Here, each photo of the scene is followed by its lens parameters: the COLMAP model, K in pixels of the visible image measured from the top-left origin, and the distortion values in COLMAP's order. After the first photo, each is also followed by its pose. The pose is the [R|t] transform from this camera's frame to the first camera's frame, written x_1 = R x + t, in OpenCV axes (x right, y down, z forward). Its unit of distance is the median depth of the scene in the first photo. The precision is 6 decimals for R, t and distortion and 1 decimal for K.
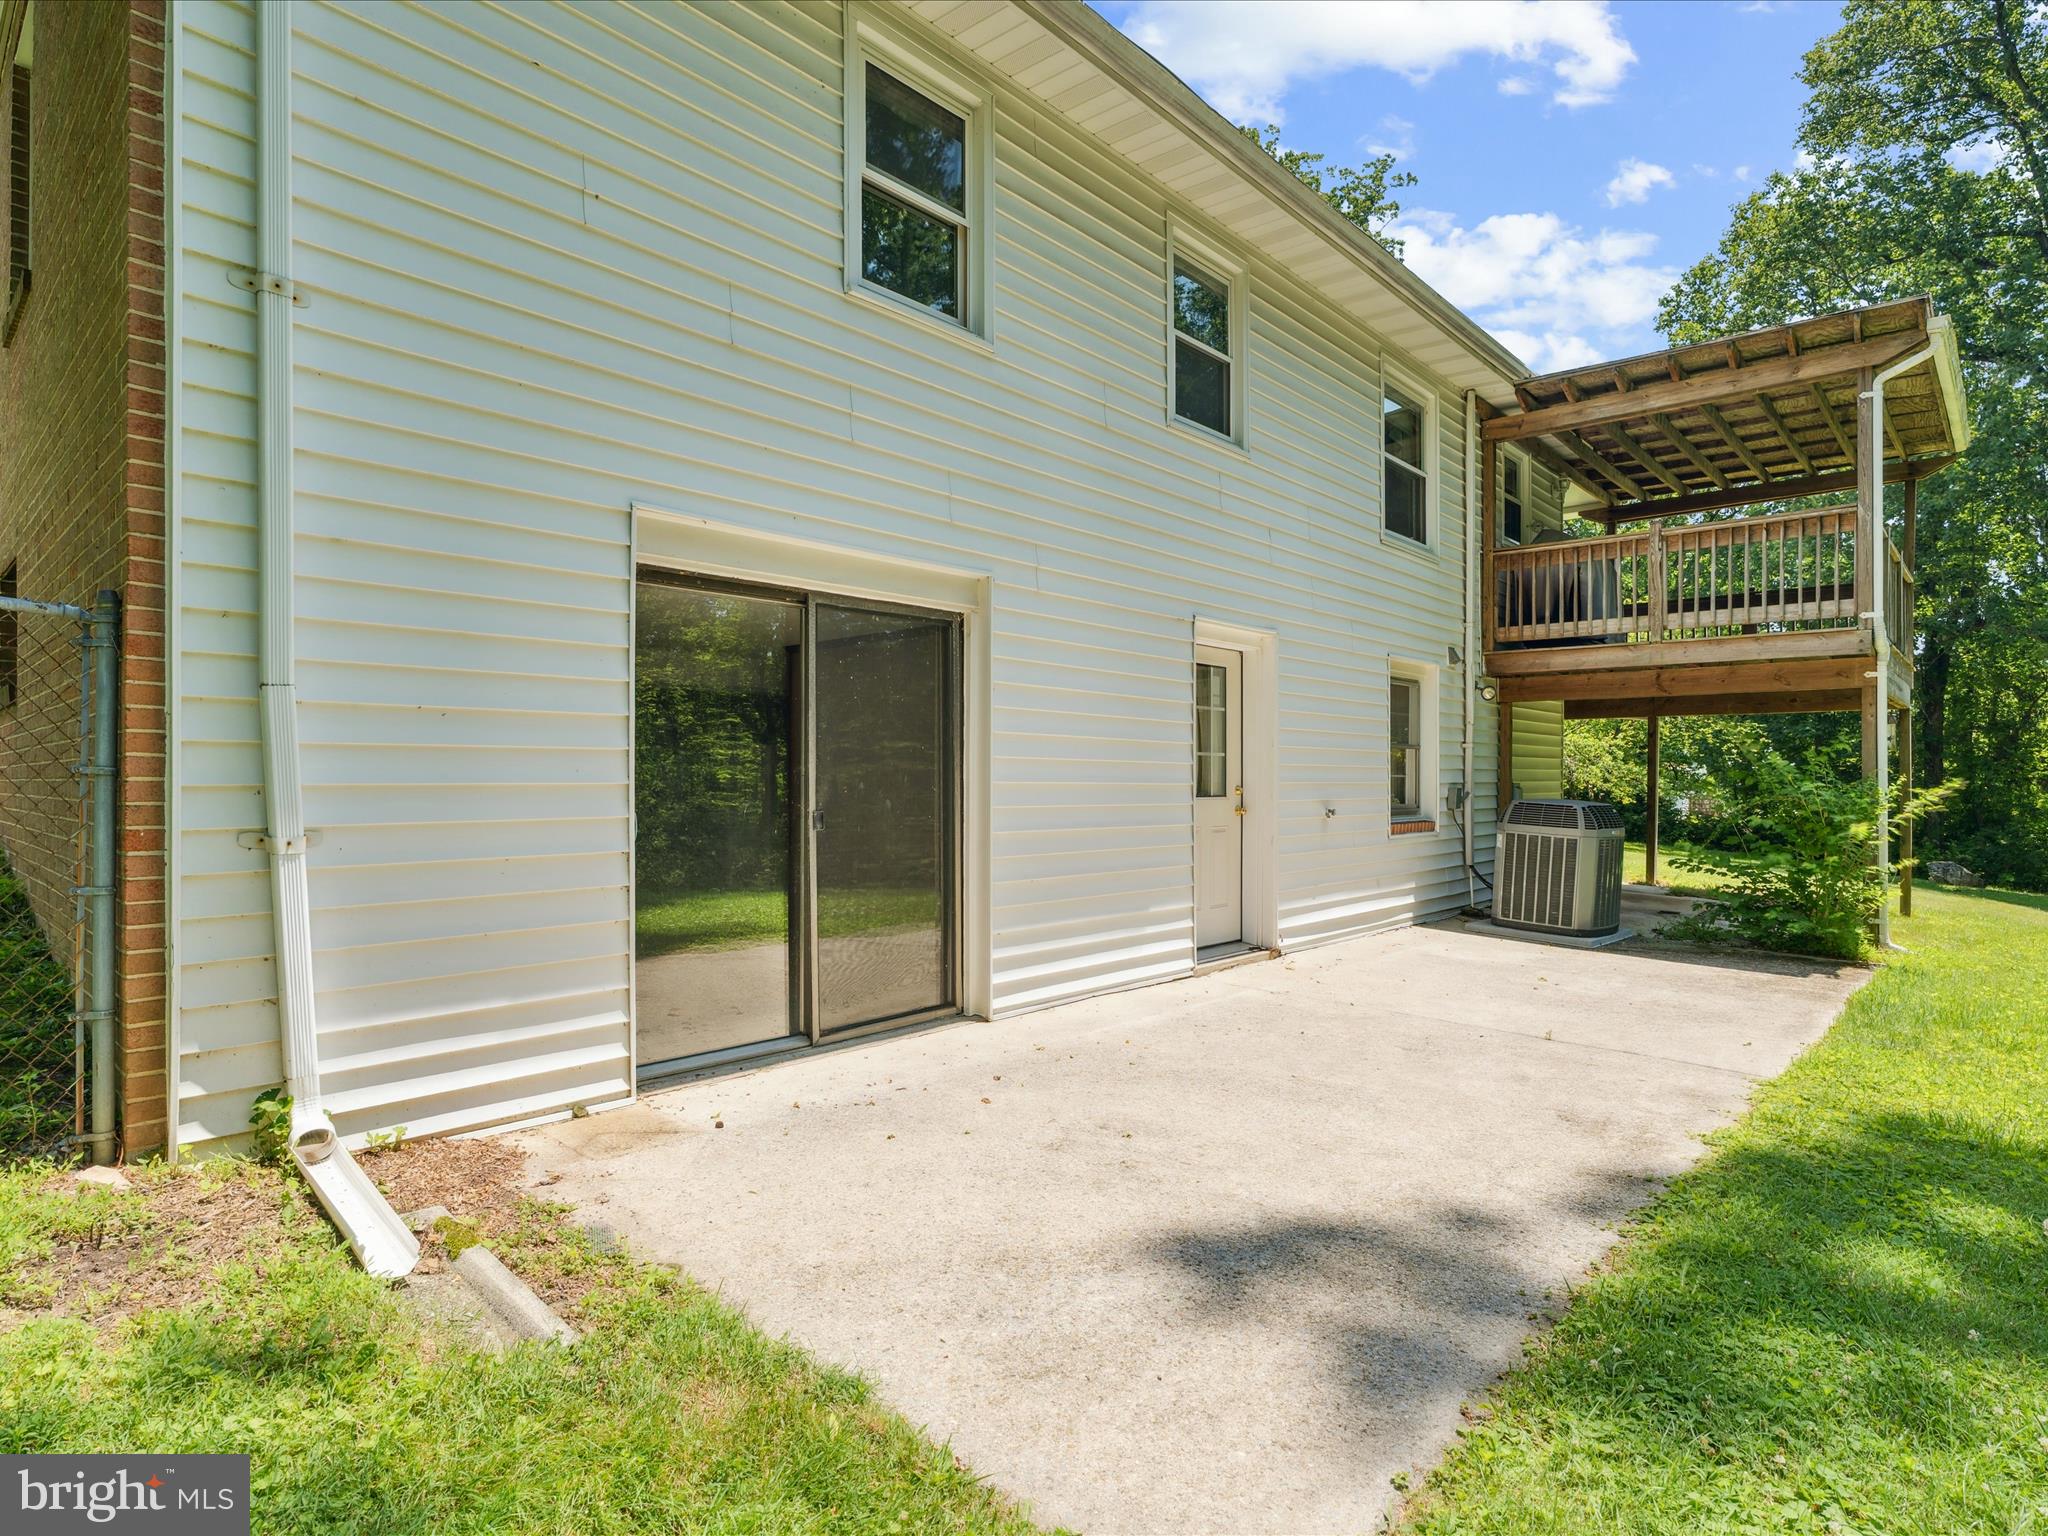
lens RADIAL K [[1055.9, 0, 1016.3], [0, 1055.9, 774.3], [0, 0, 1]] dist [-0.002915, -0.000178]
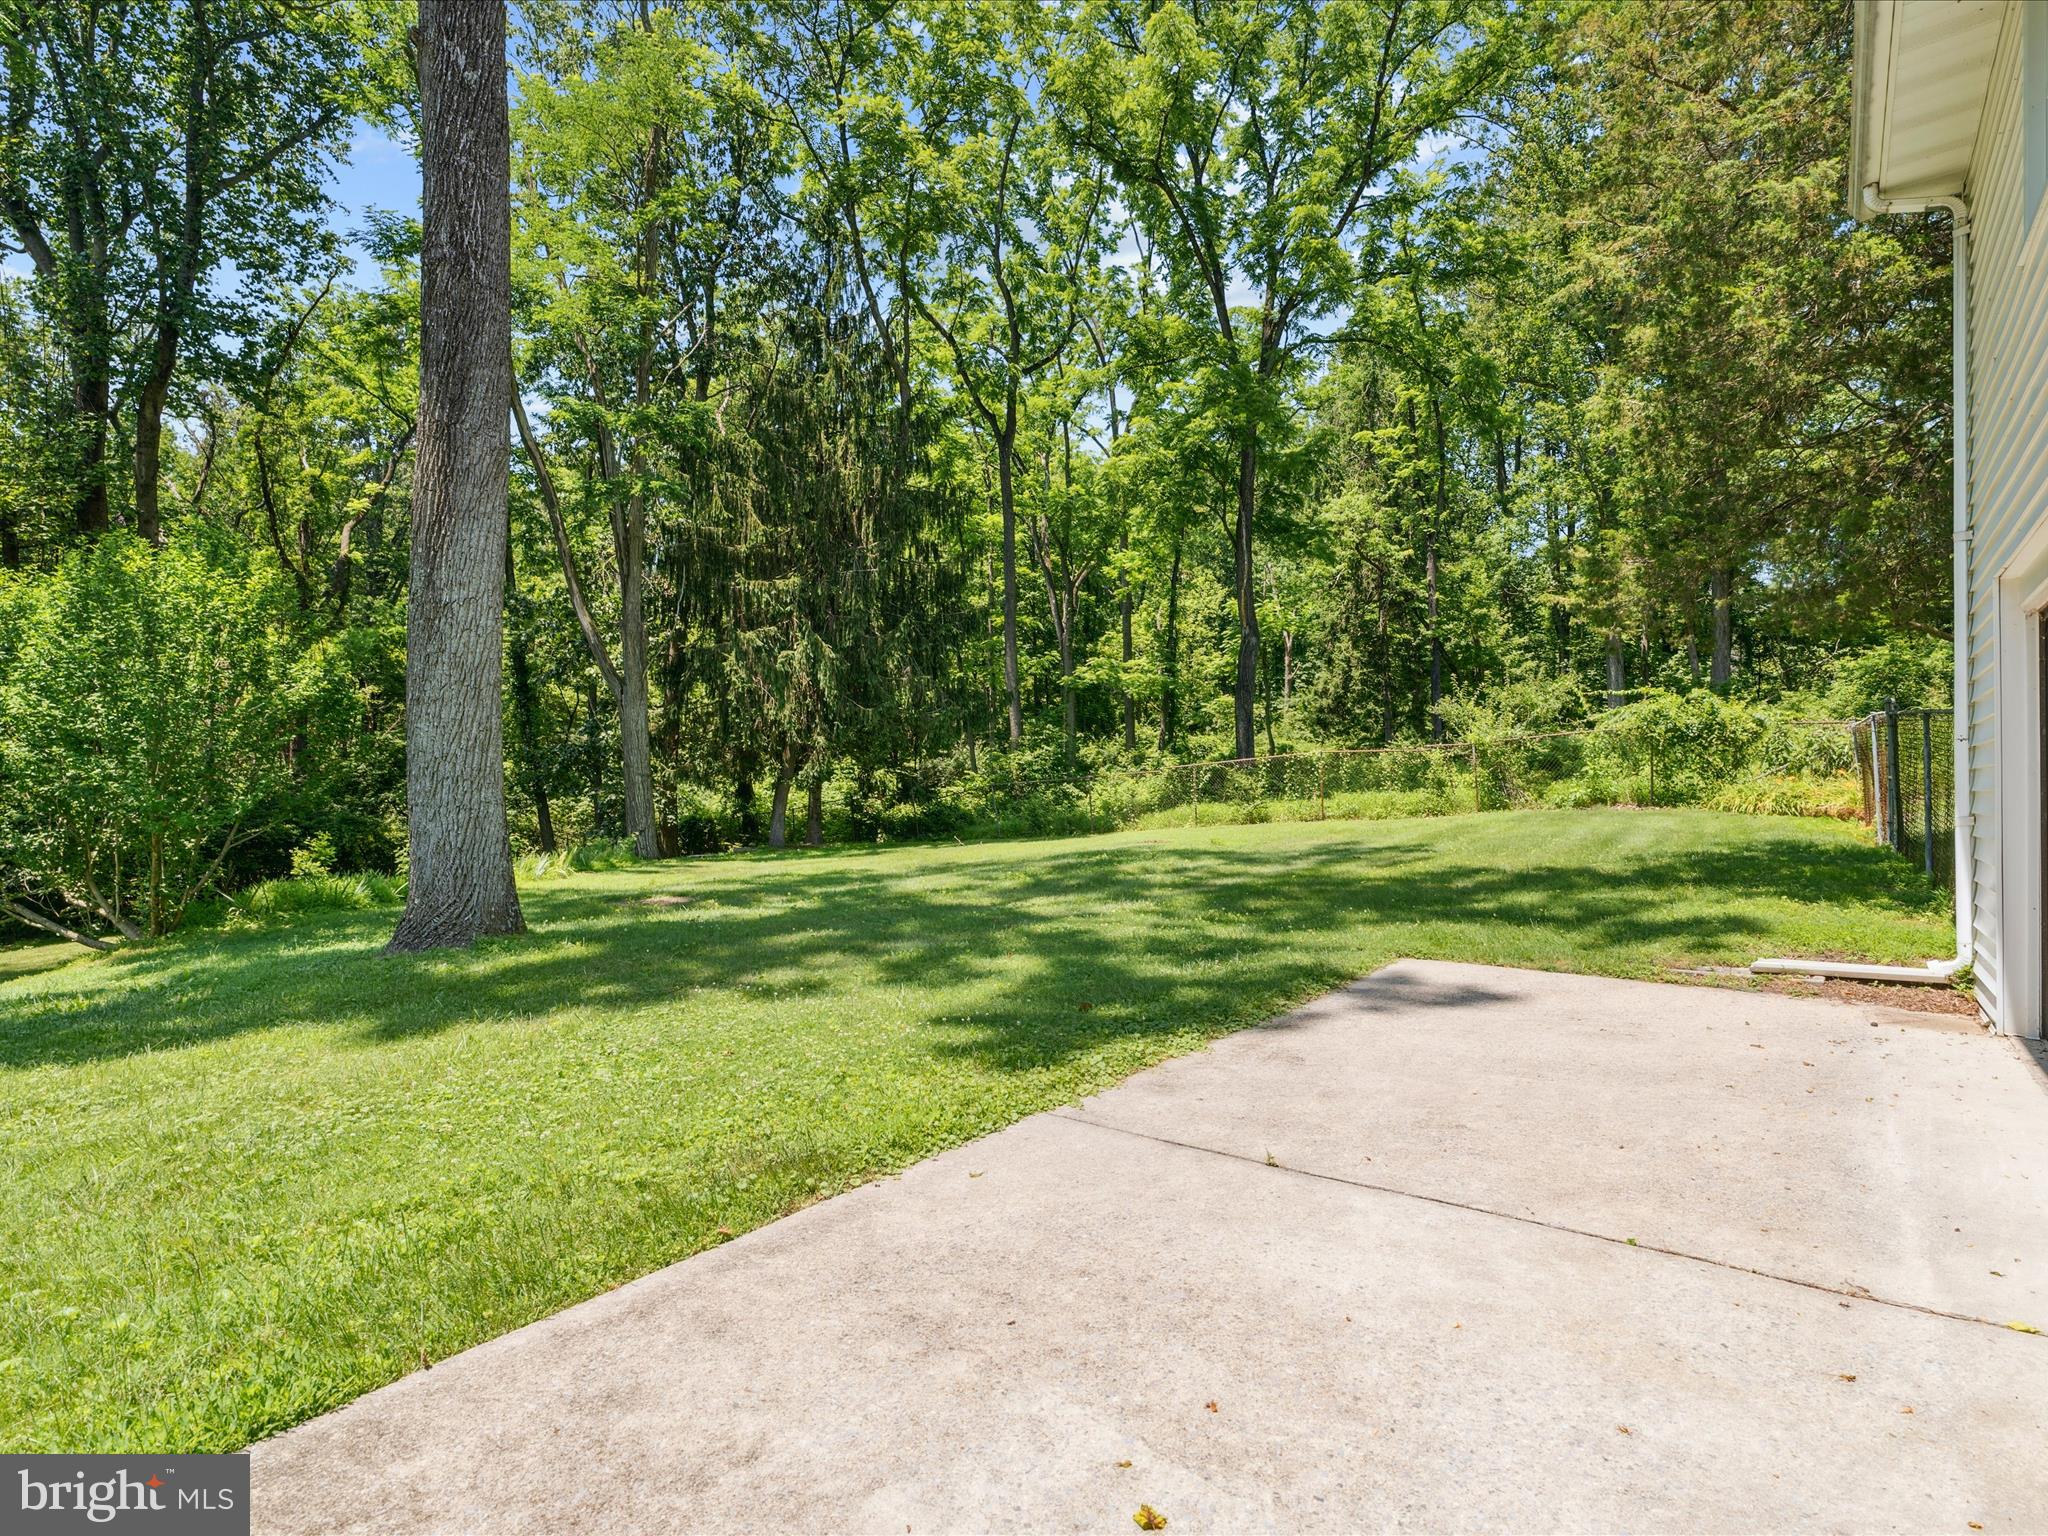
lens RADIAL K [[1055.9, 0, 1016.3], [0, 1055.9, 774.3], [0, 0, 1]] dist [-0.002915, -0.000178]
pose [[-0.994681, -0.009666, -0.102551, 0.873527], [-0.008439, 0.999888, -0.012384, 0.018547], [0.102659, -0.011452, -0.994651, 1.956803]]
